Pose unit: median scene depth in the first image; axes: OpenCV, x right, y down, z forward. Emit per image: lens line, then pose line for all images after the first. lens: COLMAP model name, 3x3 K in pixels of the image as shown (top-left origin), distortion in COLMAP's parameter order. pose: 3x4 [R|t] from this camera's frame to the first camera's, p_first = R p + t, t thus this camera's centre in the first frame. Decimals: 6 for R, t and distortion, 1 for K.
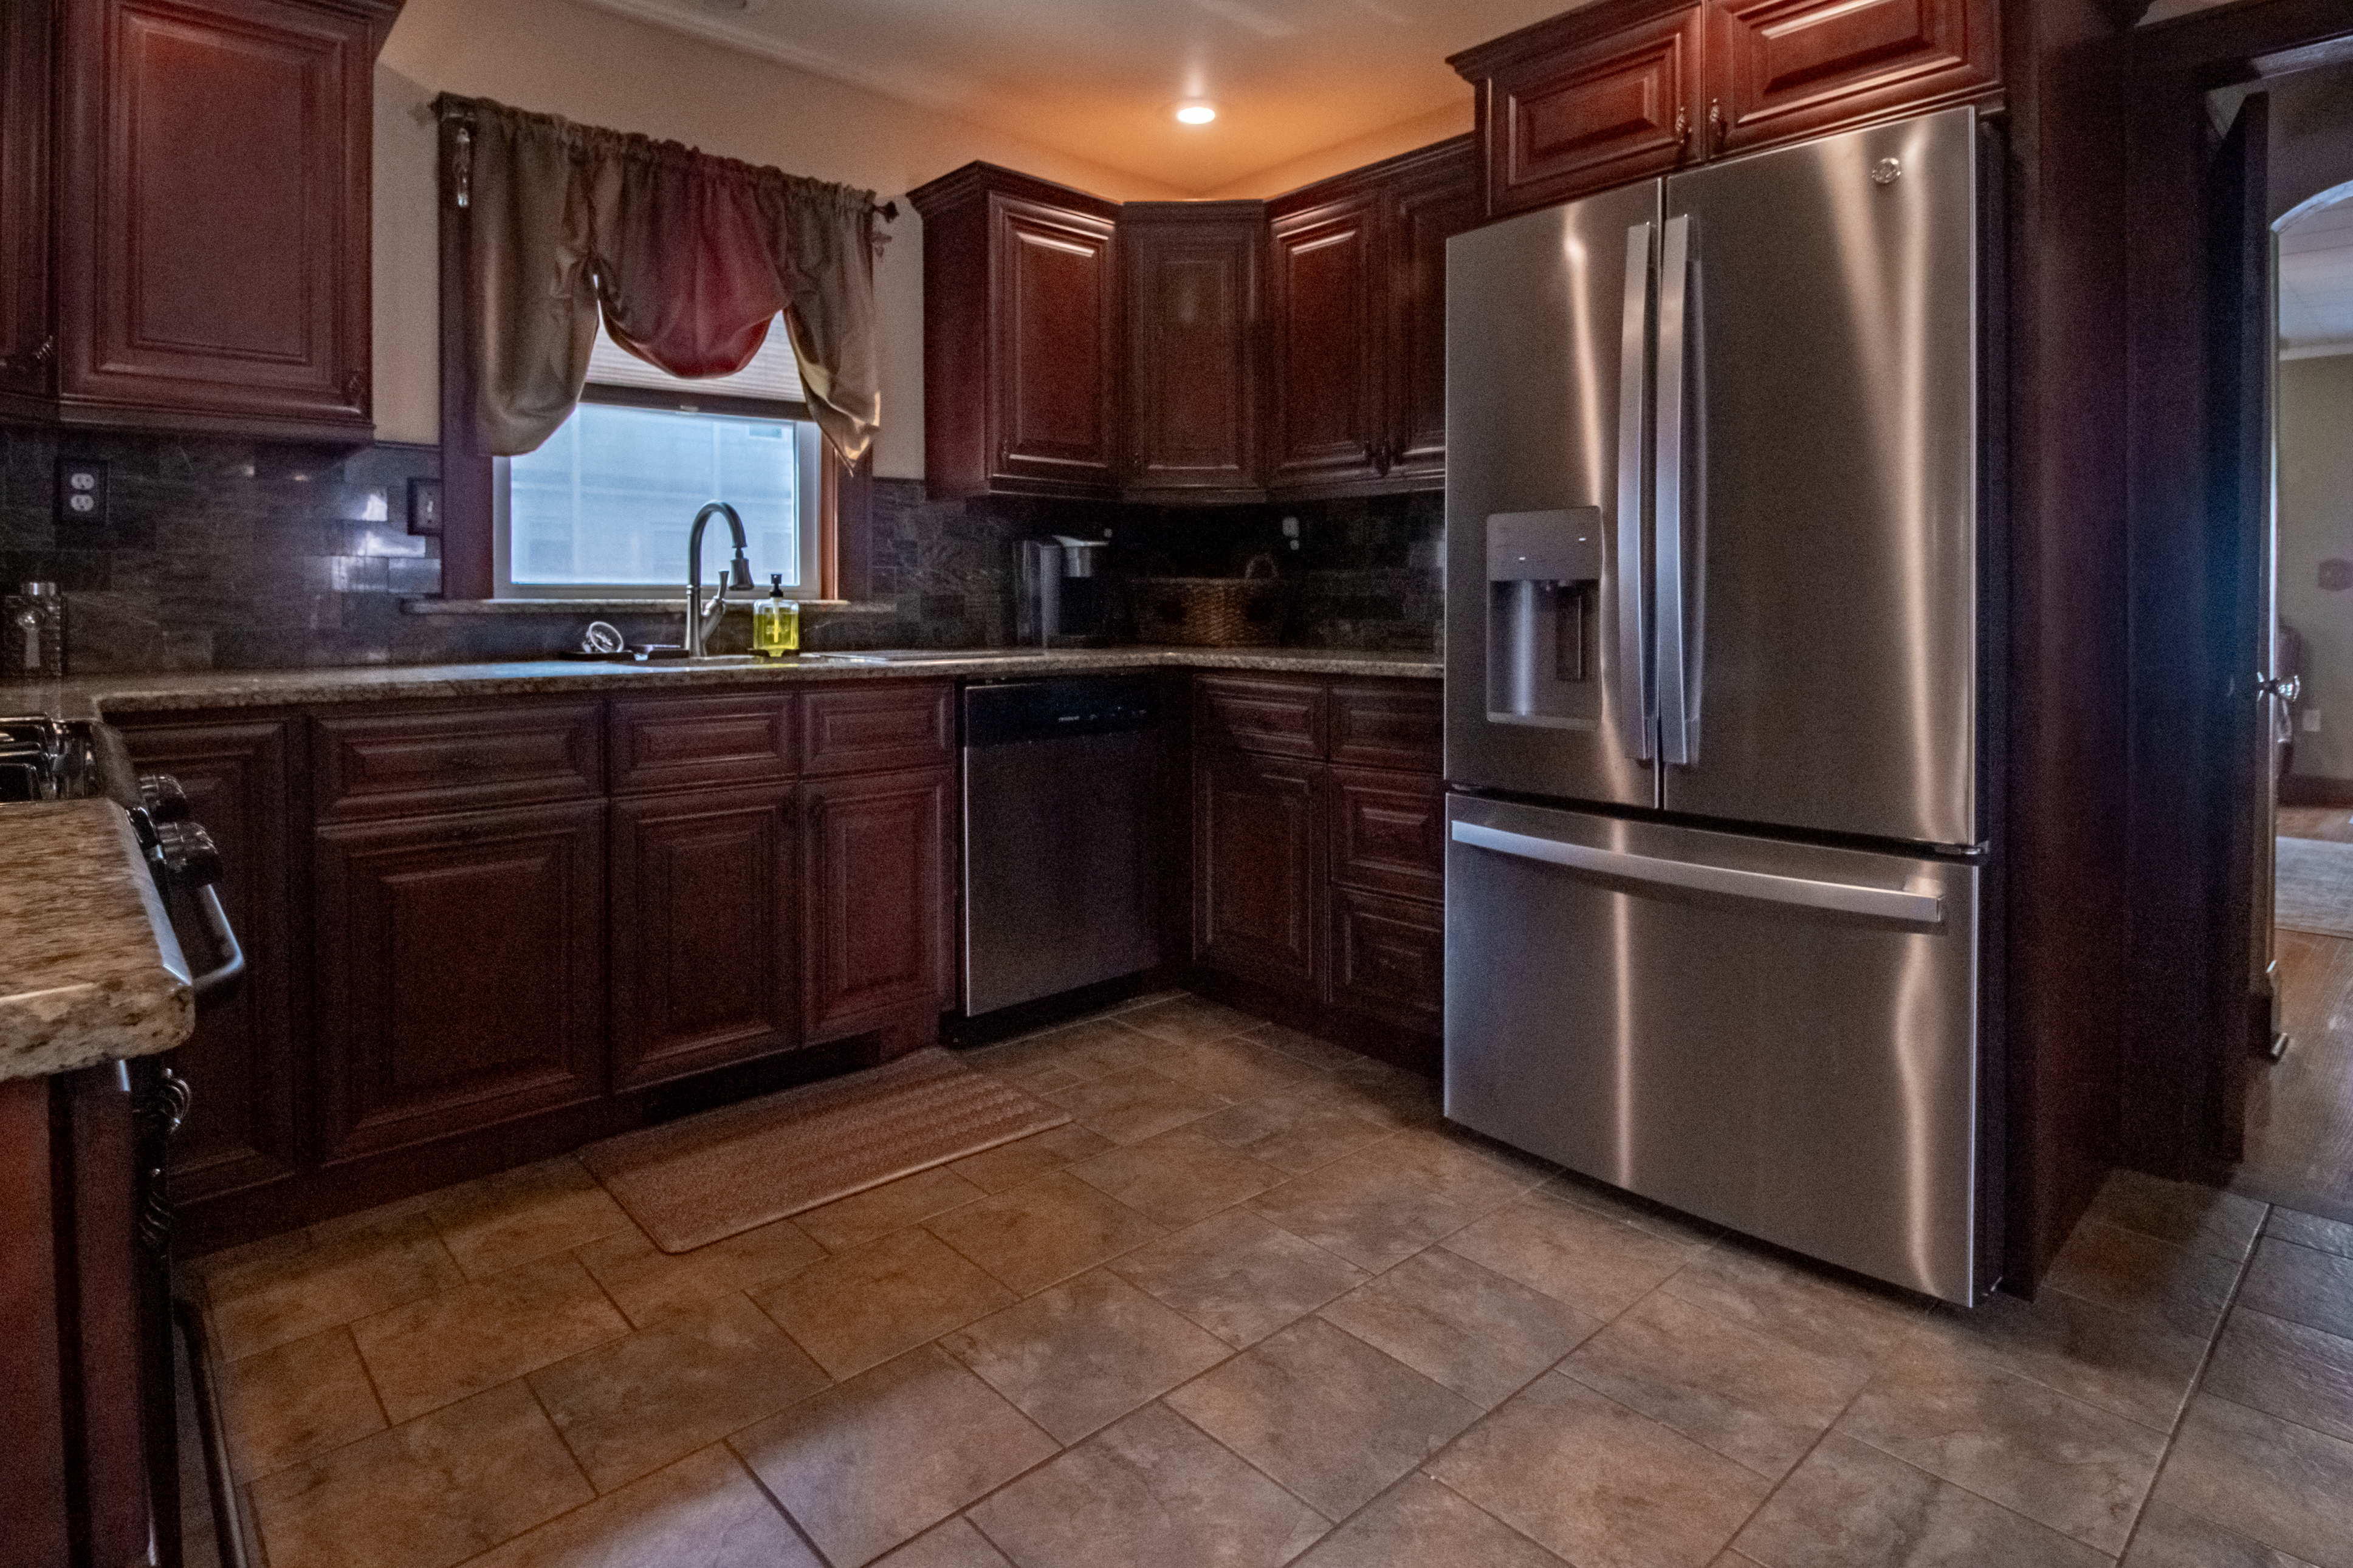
lens RADIAL K [[1262.7, 0, 1049.6], [0, 1262.7, 614.9], [0, 0, 1]] dist [0.001143, -0.008940]
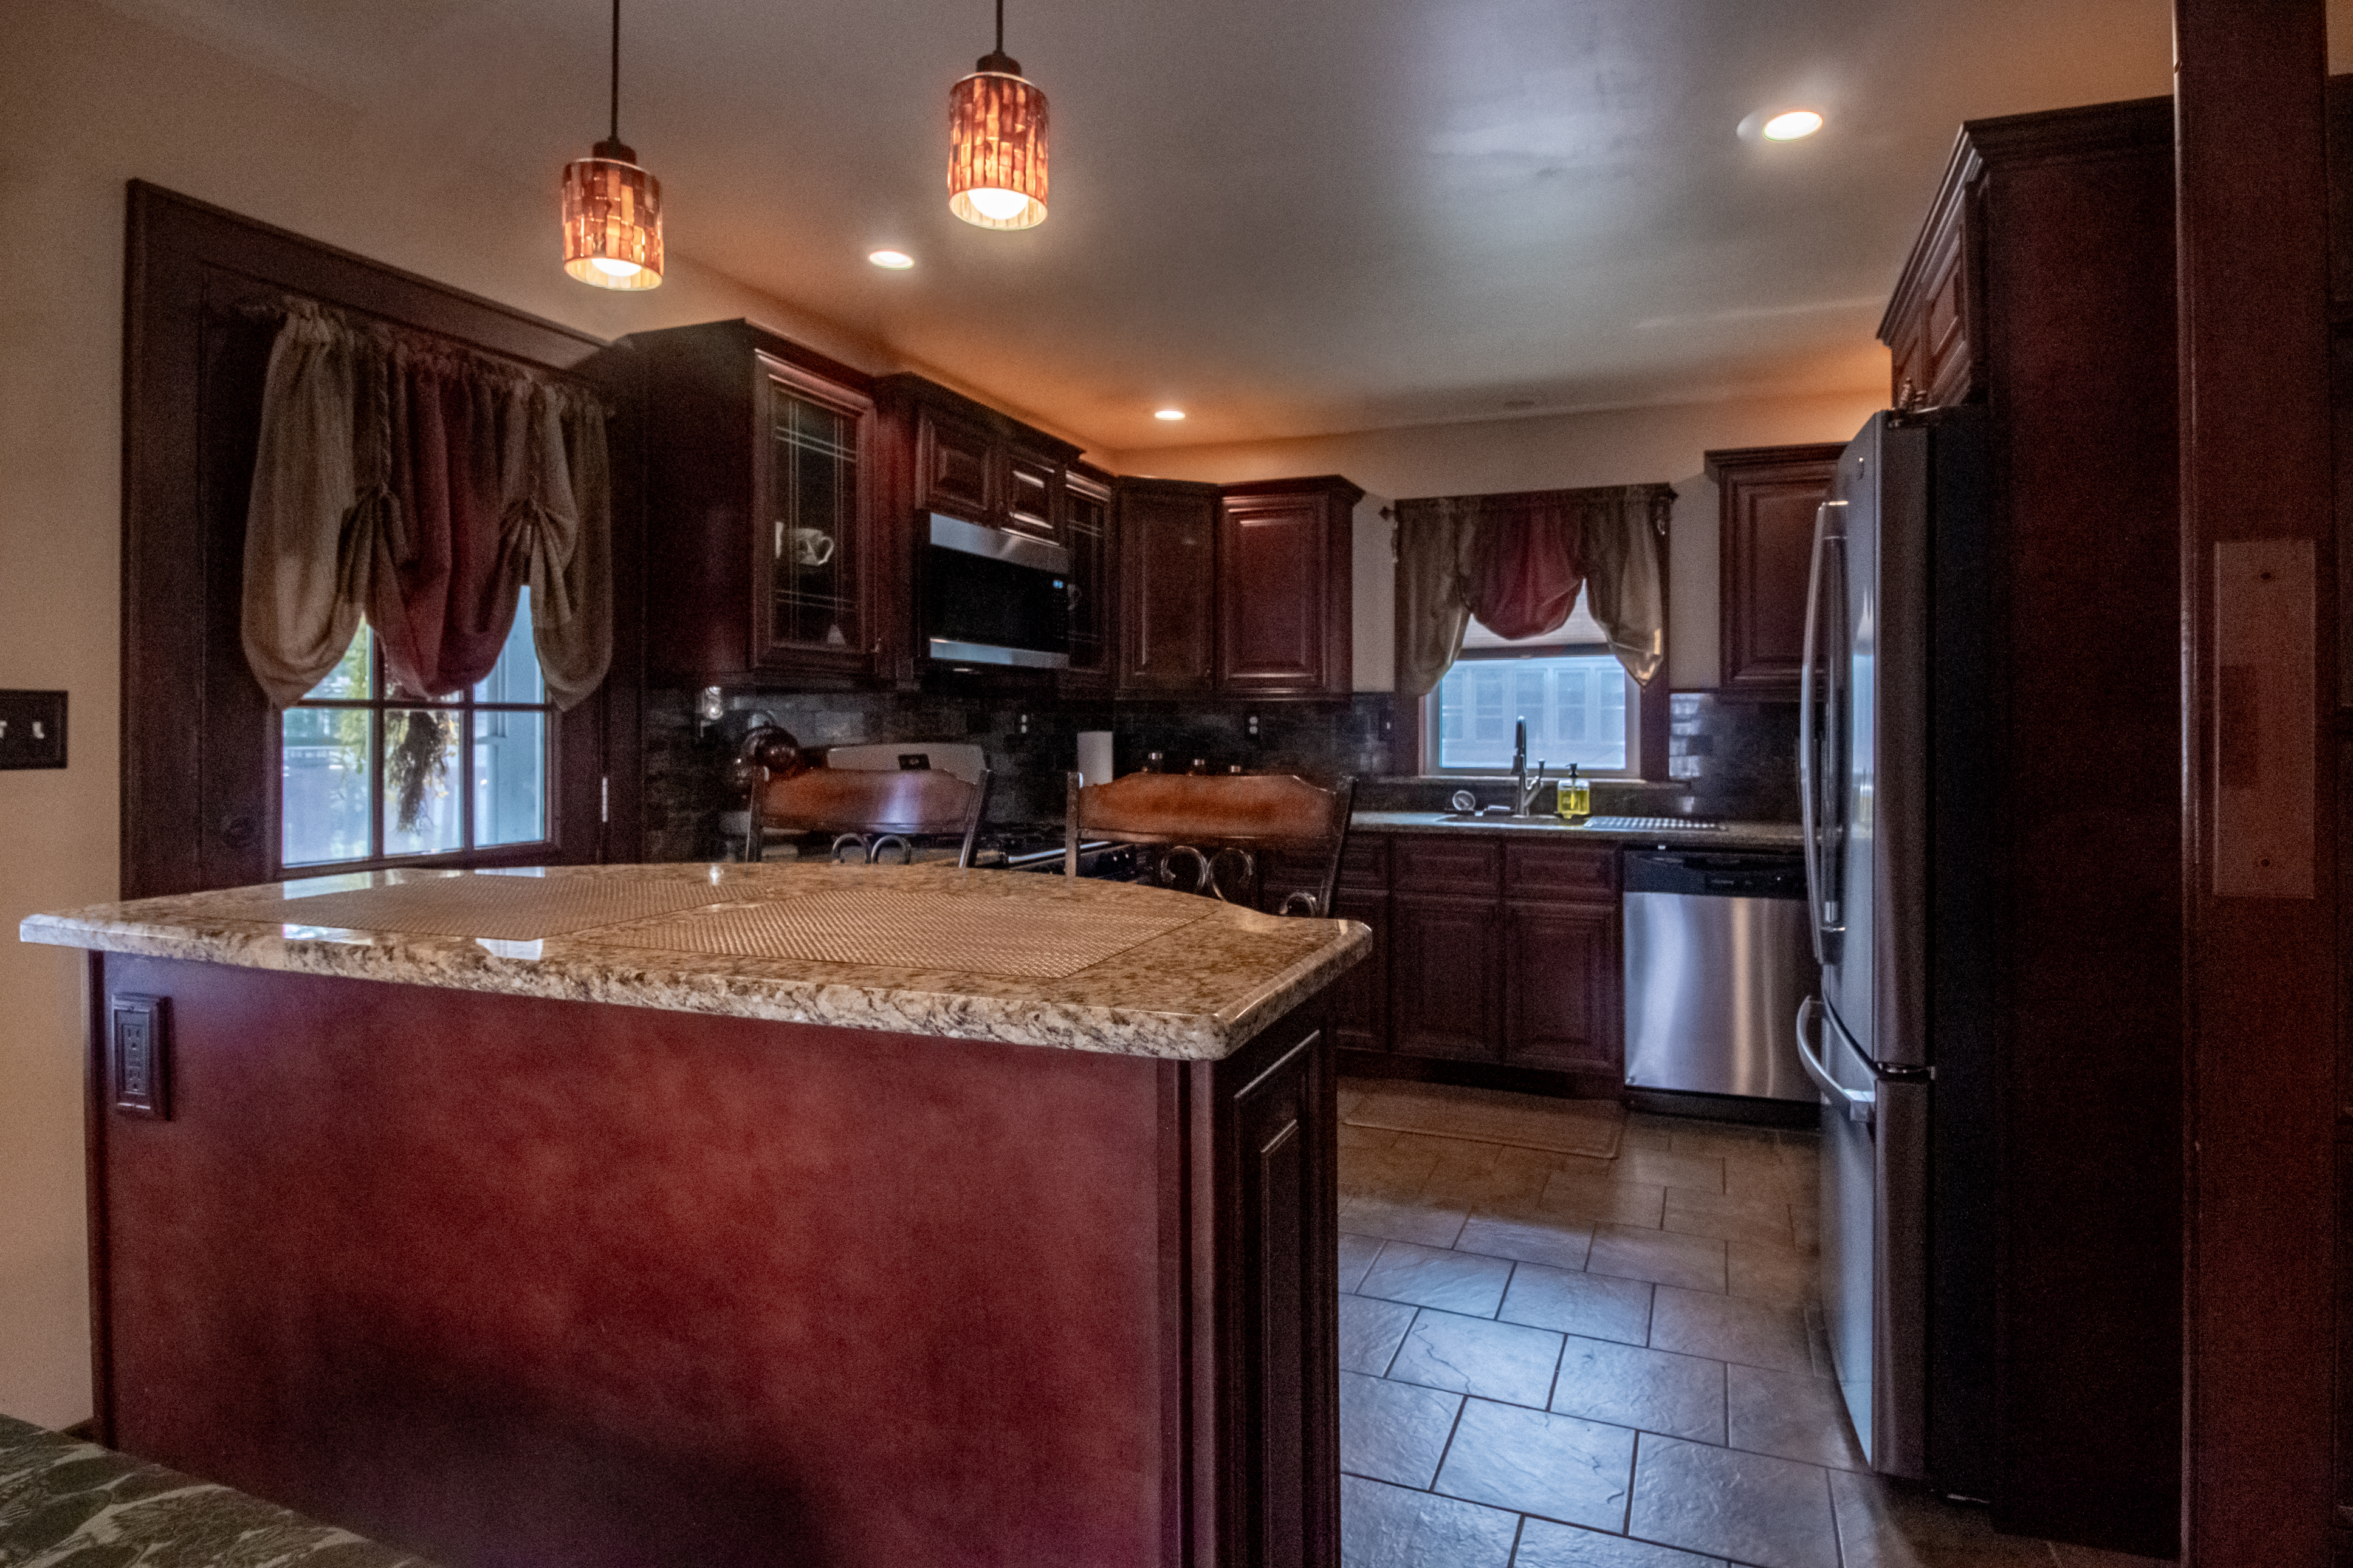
lens RADIAL K [[1172.9, 0, 1291.6], [0, 1172.9, 722.2], [0, 0, 1]] dist [-0.002362, -0.000506]
pose [[0.497184, -0.005180, -0.867629, 1.033784], [-0.009658, 0.999887, -0.011504, -0.076930], [0.867591, 0.014100, 0.497078, 0.026245]]
